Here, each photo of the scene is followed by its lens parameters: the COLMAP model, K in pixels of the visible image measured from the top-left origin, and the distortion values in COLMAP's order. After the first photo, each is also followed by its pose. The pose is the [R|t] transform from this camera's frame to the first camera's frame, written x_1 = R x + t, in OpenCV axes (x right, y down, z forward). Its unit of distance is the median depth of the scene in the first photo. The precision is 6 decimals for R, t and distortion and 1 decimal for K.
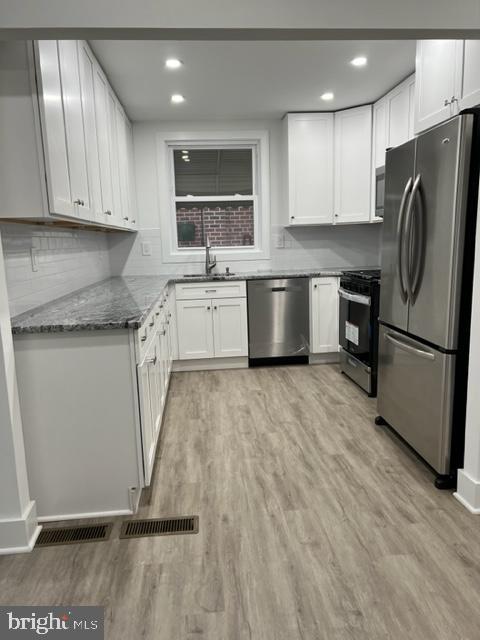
lens RADIAL K [[479.6, 0, 234.0], [0, 479.6, 322.7], [0, 0, 1]] dist [0.042640, -0.038587]
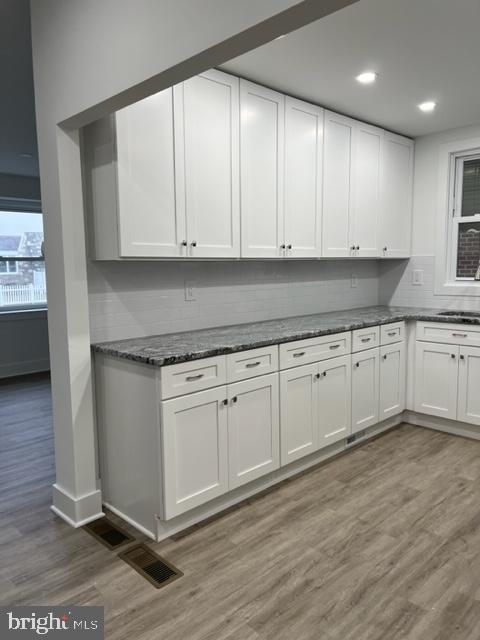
lens RADIAL K [[479.6, 0, 235.1], [0, 479.6, 315.0], [0, 0, 1]] dist [0.042640, -0.038587]
pose [[0.634922, 0.103882, -0.765561, 0.455509], [-0.137148, 0.990336, 0.020639, -0.092217], [0.760306, 0.091891, 0.643033, 0.292629]]
